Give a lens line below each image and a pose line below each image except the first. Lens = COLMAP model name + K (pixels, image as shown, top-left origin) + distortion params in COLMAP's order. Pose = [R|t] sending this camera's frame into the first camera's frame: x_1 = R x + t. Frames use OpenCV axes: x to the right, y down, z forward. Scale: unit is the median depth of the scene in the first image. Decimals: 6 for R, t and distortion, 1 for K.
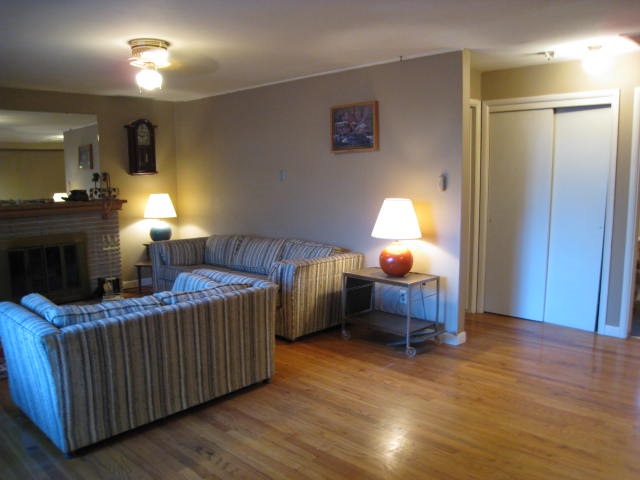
lens RADIAL K [[530.3, 0, 320.0], [0, 530.3, 240.0], [0, 0, 1]] dist [-0.192957, 0.151634]
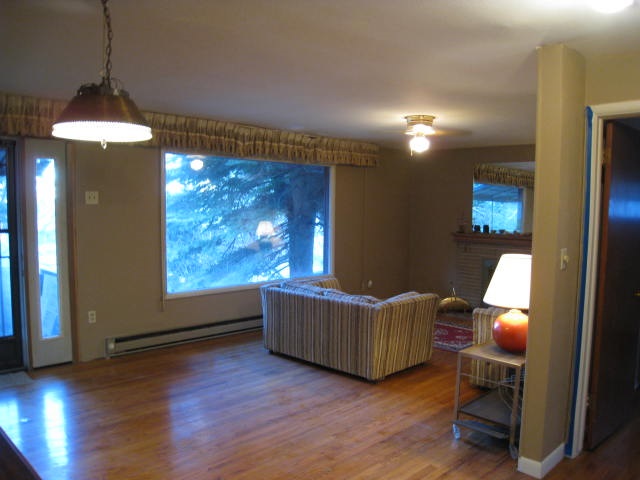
lens RADIAL K [[521.8, 0, 320.9], [0, 521.8, 250.9], [0, 0, 1]] dist [-0.125861, 0.044708]
pose [[-0.009023, 0.101322, -0.994813, 0.924550], [-0.144508, 0.984278, 0.101560, -0.122153], [0.989463, 0.144675, 0.005760, 0.701396]]
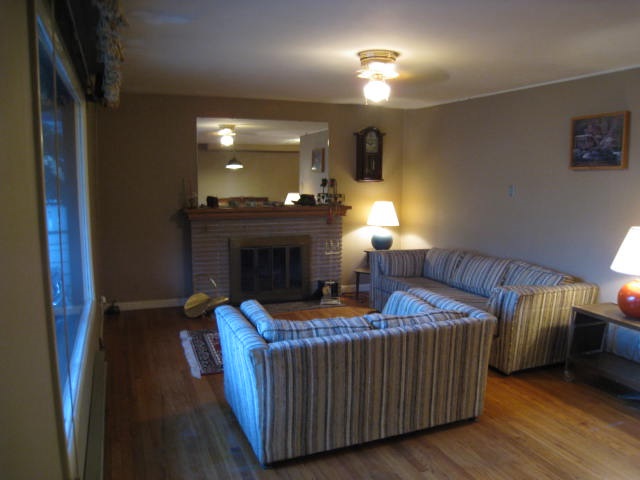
lens RADIAL K [[521.8, 0, 320.9], [0, 521.8, 250.9], [0, 0, 1]] dist [-0.125861, 0.044708]
pose [[0.910373, 0.081737, -0.405634, -0.004382], [-0.074932, 0.996654, 0.032659, -0.031017], [0.406946, 0.000663, 0.913452, 0.051486]]
